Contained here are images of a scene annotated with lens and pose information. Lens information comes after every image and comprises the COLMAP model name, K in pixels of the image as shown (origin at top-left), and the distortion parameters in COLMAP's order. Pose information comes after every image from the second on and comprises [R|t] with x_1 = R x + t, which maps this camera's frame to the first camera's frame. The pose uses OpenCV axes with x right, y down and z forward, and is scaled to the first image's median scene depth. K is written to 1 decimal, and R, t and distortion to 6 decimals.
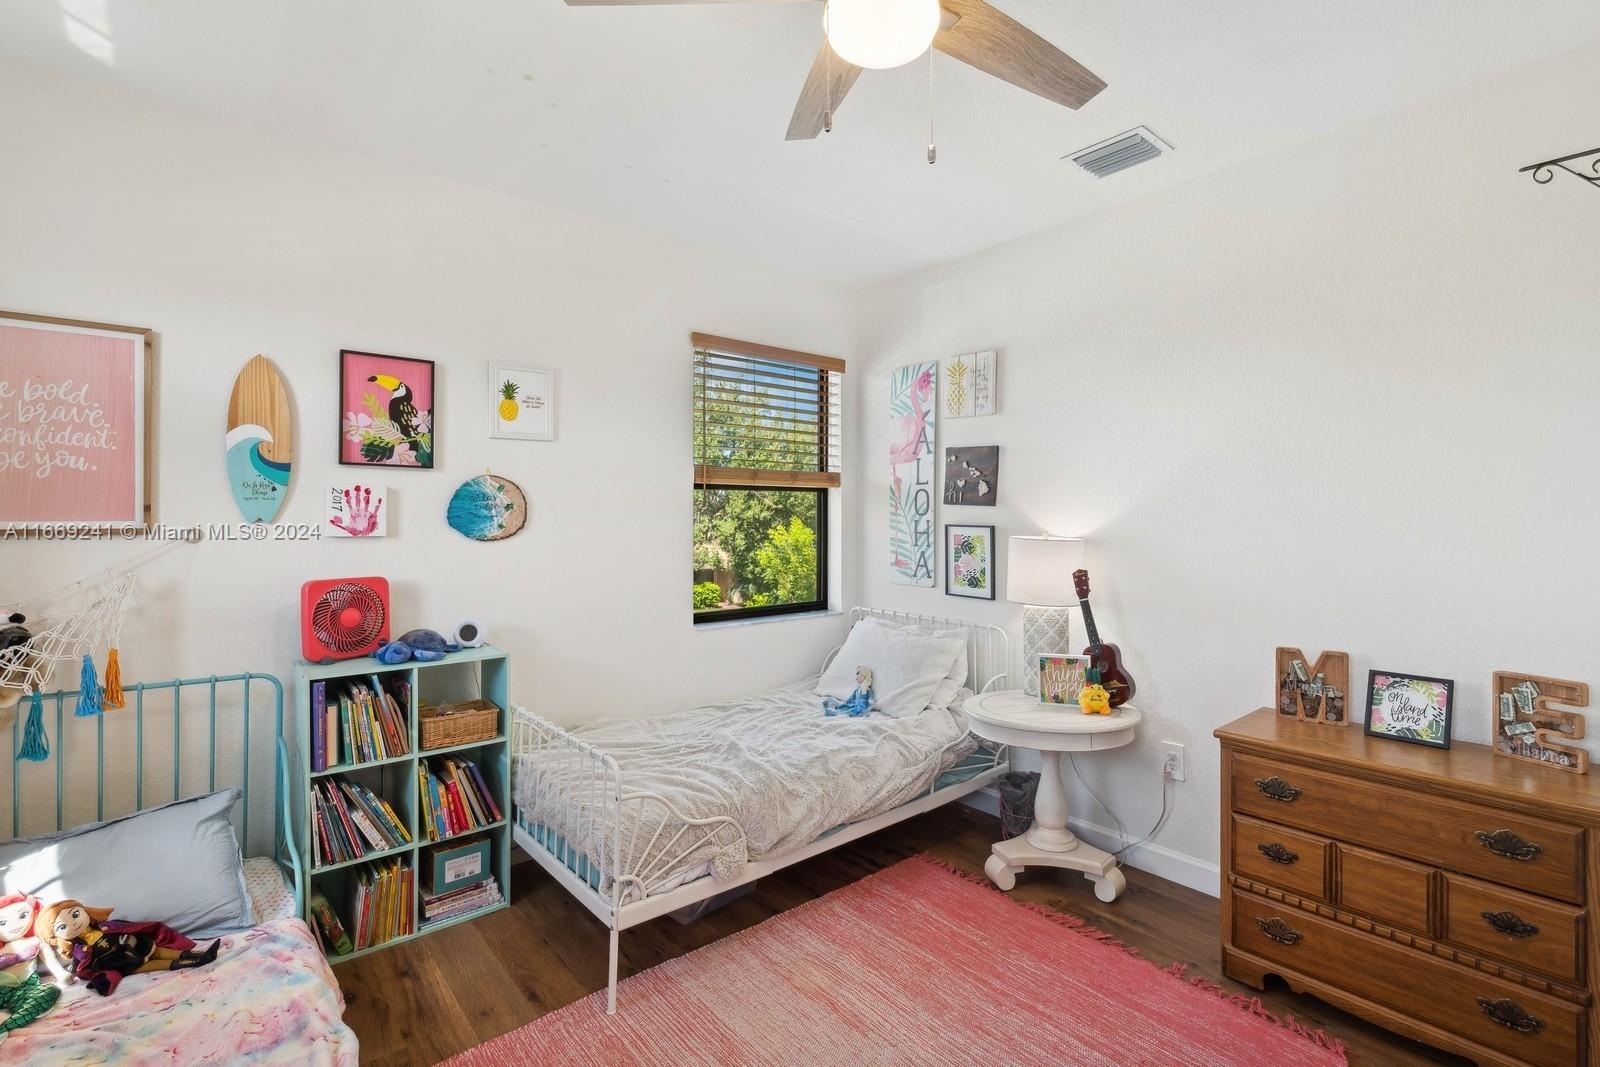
lens RADIAL K [[748.9, 0, 802.9], [0, 748.9, 513.5], [0, 0, 1]] dist [-0.000076, 0.000021]
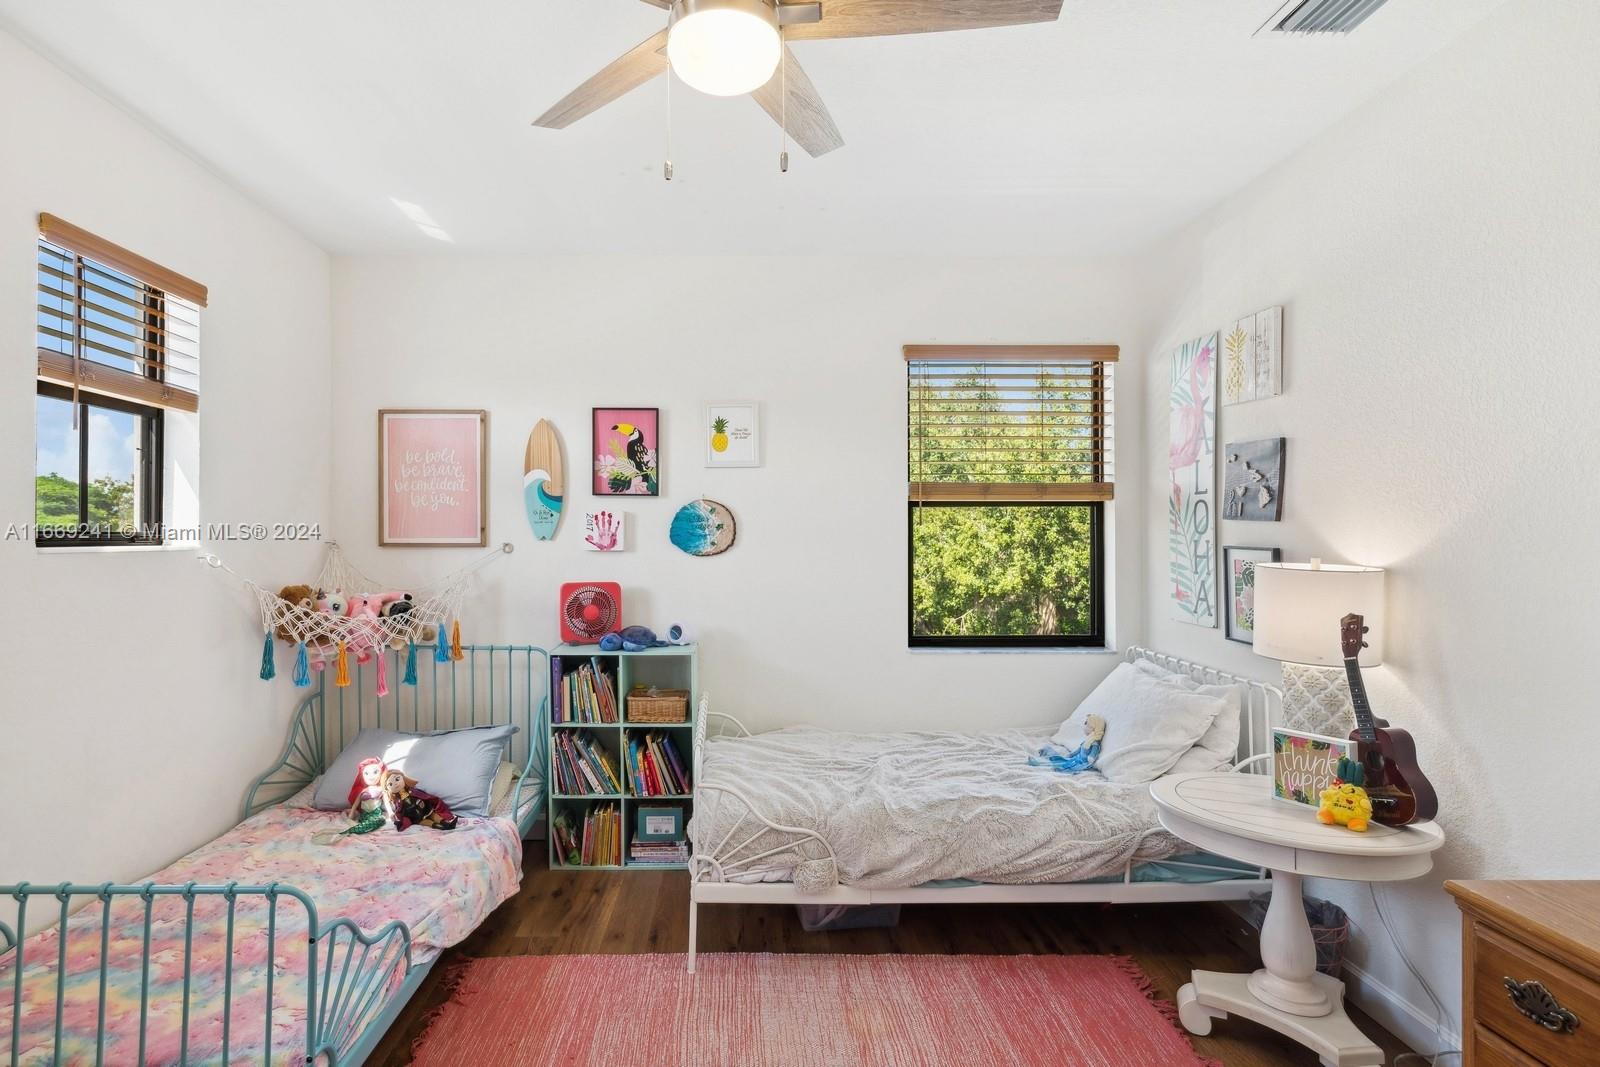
lens RADIAL K [[785.3, 0, 736.7], [0, 785.3, 534.7], [0, 0, 1]] dist [0.003877, 0.000393]
pose [[0.766104, 0.000216, -0.642717, 0.436092], [0.001924, 0.999995, 0.002630, 0.000106], [0.642714, -0.003251, 0.766099, 0.102879]]
